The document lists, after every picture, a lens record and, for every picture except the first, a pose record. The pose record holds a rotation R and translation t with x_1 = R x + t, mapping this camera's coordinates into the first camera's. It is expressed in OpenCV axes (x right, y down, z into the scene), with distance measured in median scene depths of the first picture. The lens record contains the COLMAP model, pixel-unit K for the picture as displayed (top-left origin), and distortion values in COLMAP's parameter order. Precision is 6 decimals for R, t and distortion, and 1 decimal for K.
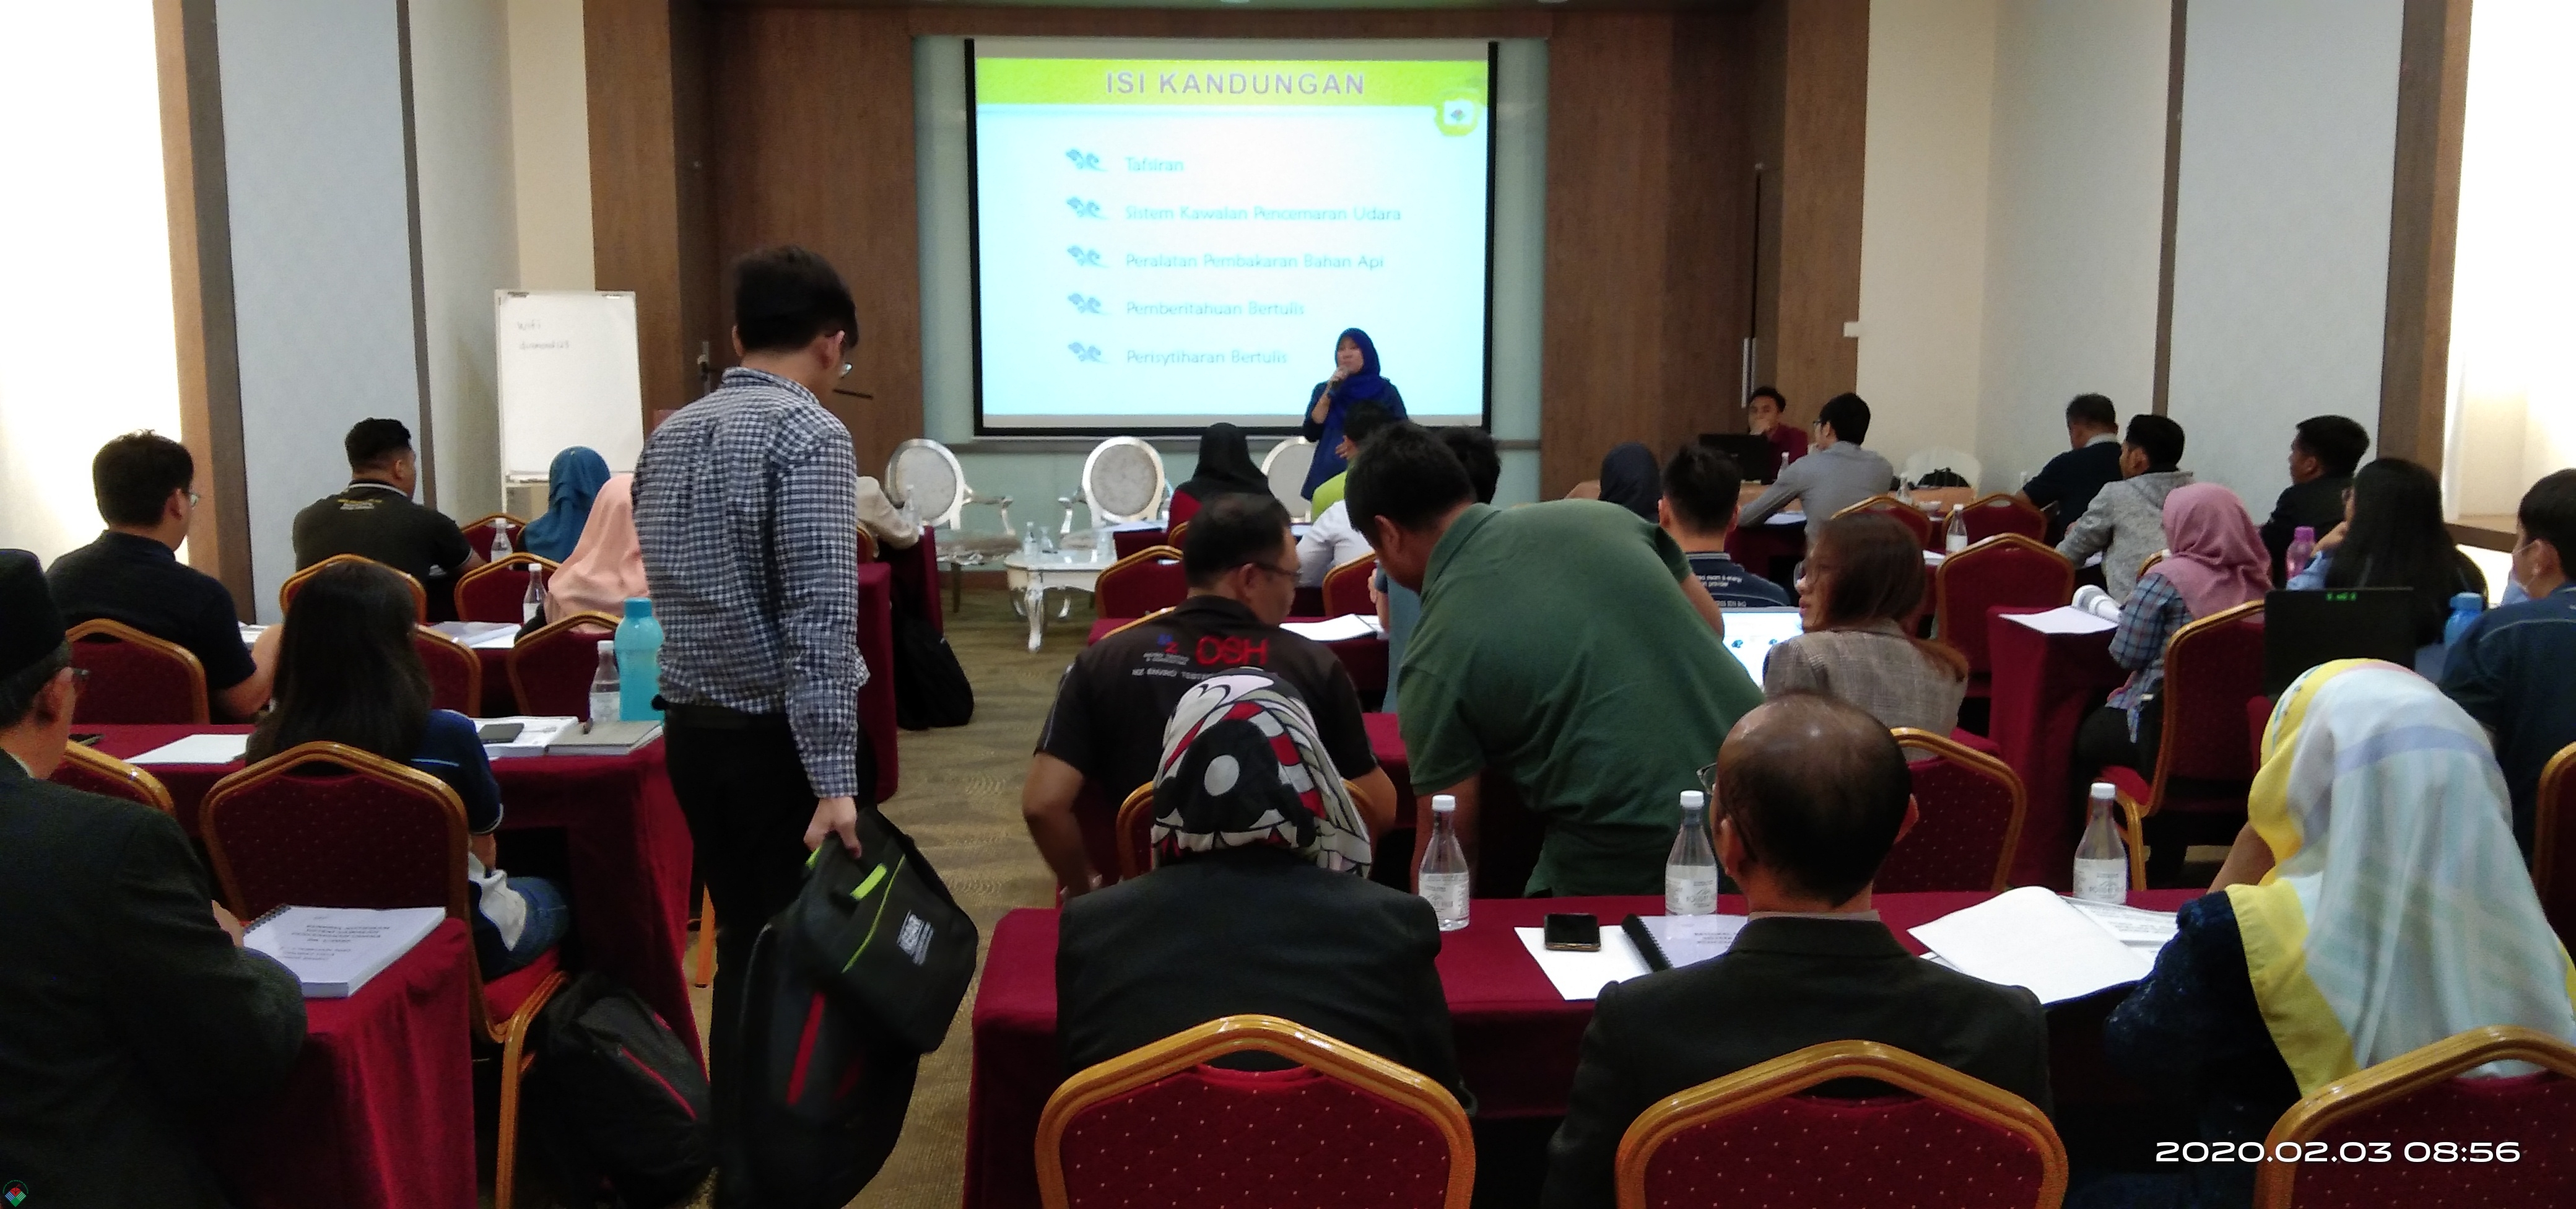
lens RADIAL K [[2031.0, 0, 1288.0], [0, 2031.0, 604.5], [0, 0, 1]] dist [0.155601, -0.453761]
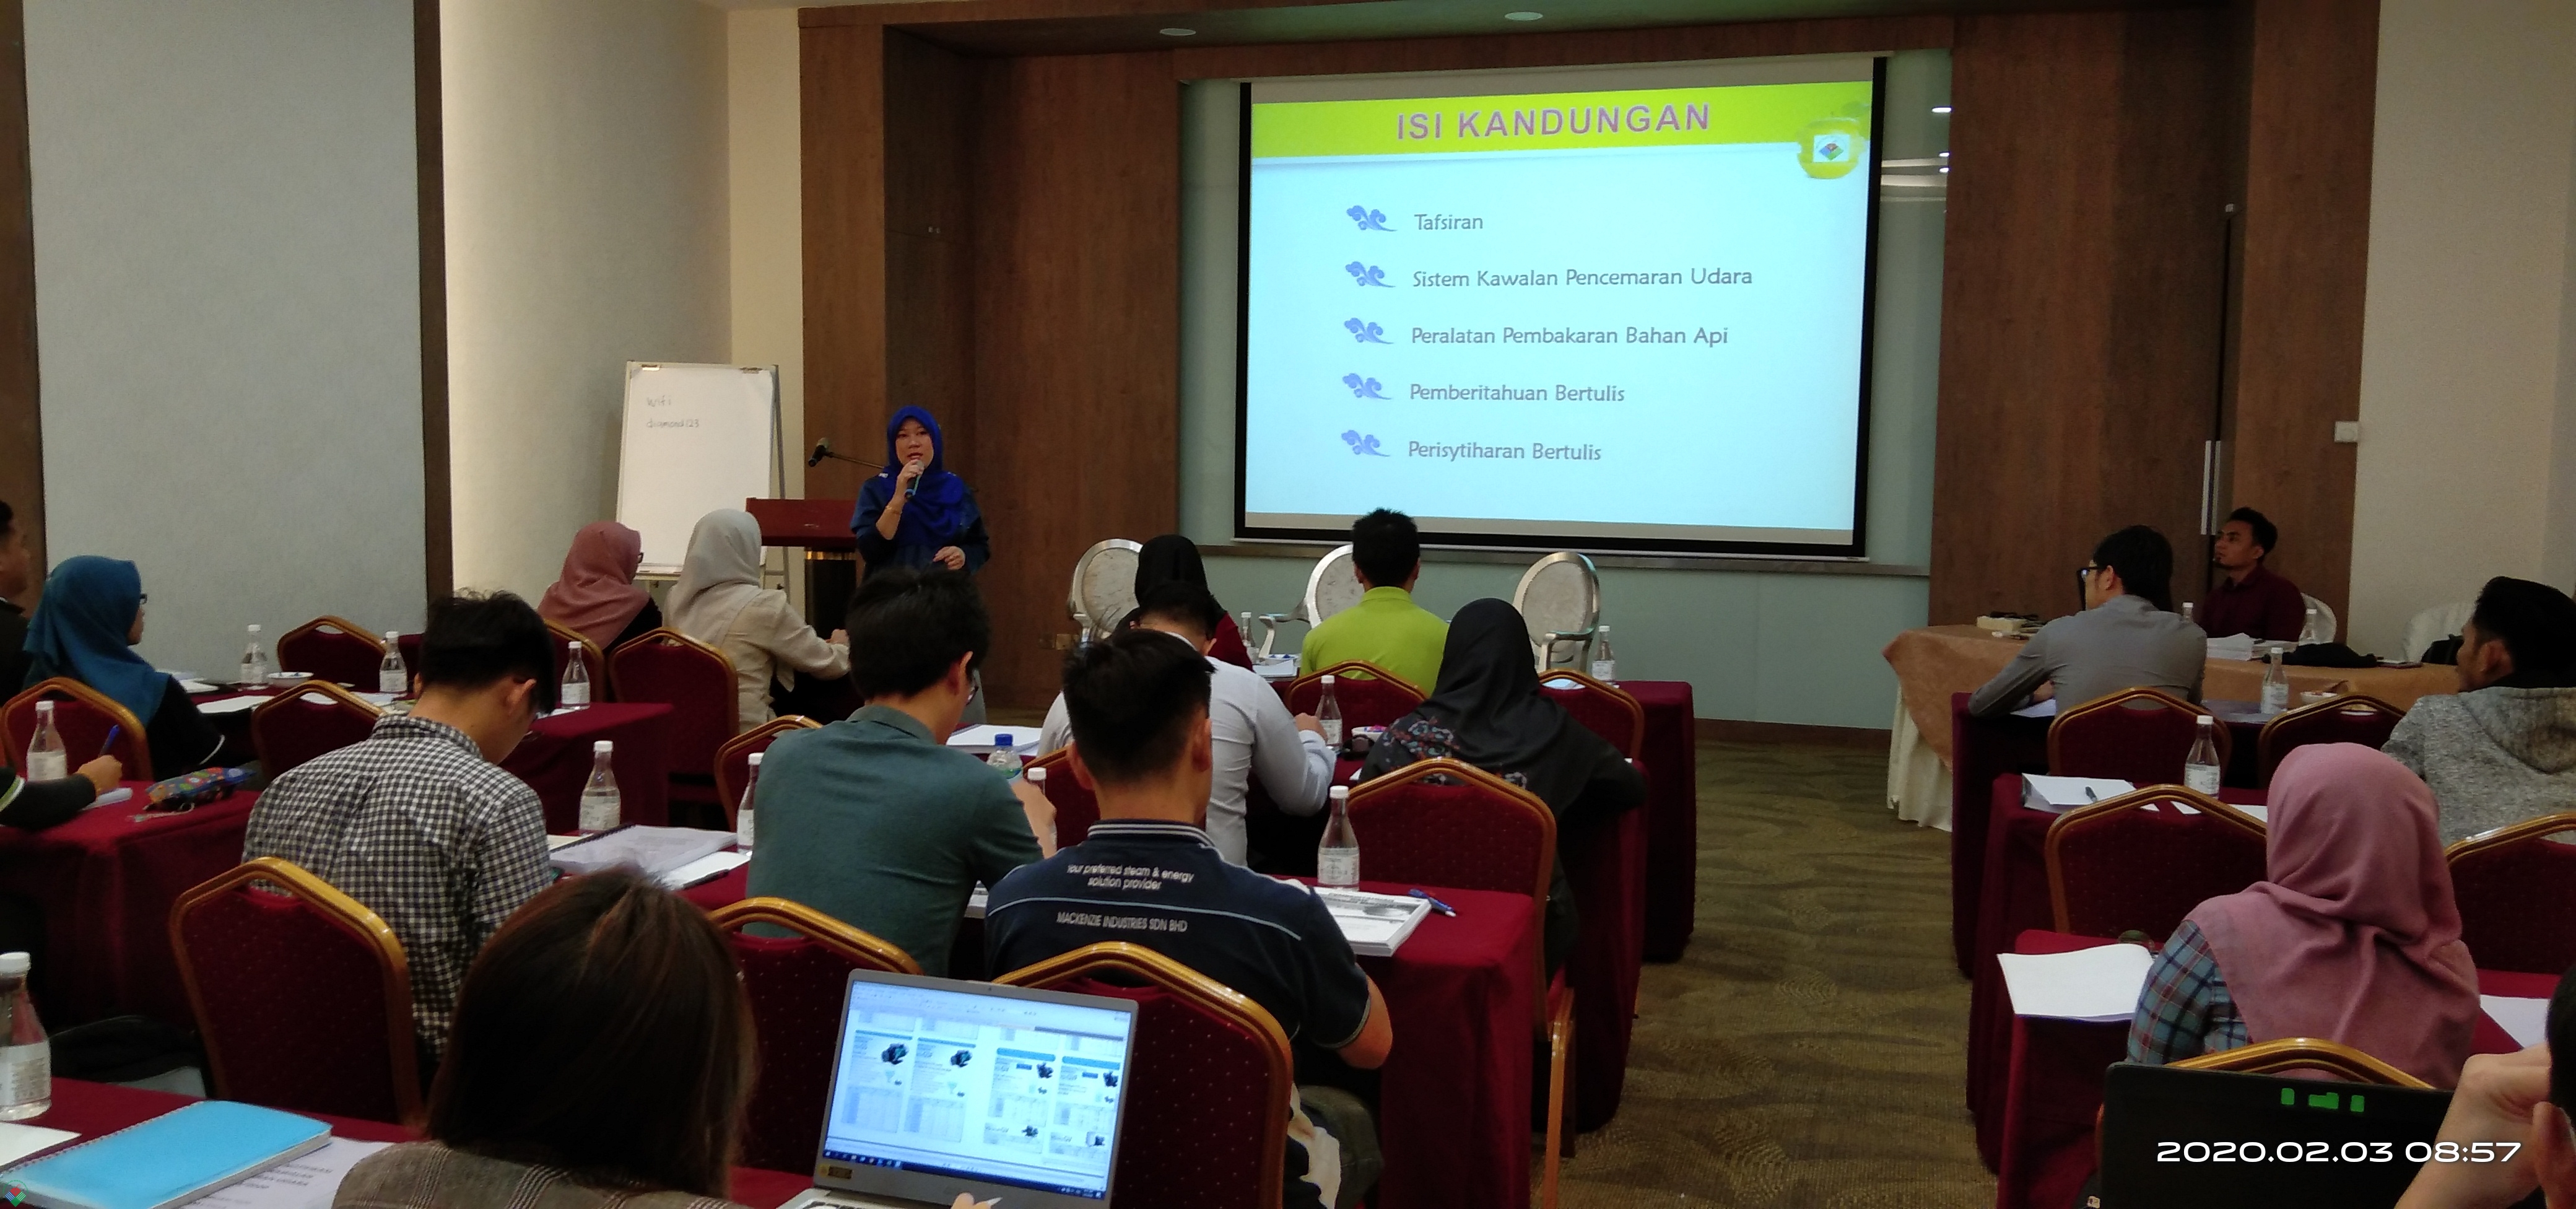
lens RADIAL K [[2031.0, 0, 1288.0], [0, 2031.0, 604.5], [0, 0, 1]] dist [0.155601, -0.453761]
pose [[0.938775, 0.045725, -0.341483, 0.165655], [-0.061040, 0.997548, -0.034234, -0.026089], [0.339081, 0.052982, 0.939264, 0.200055]]
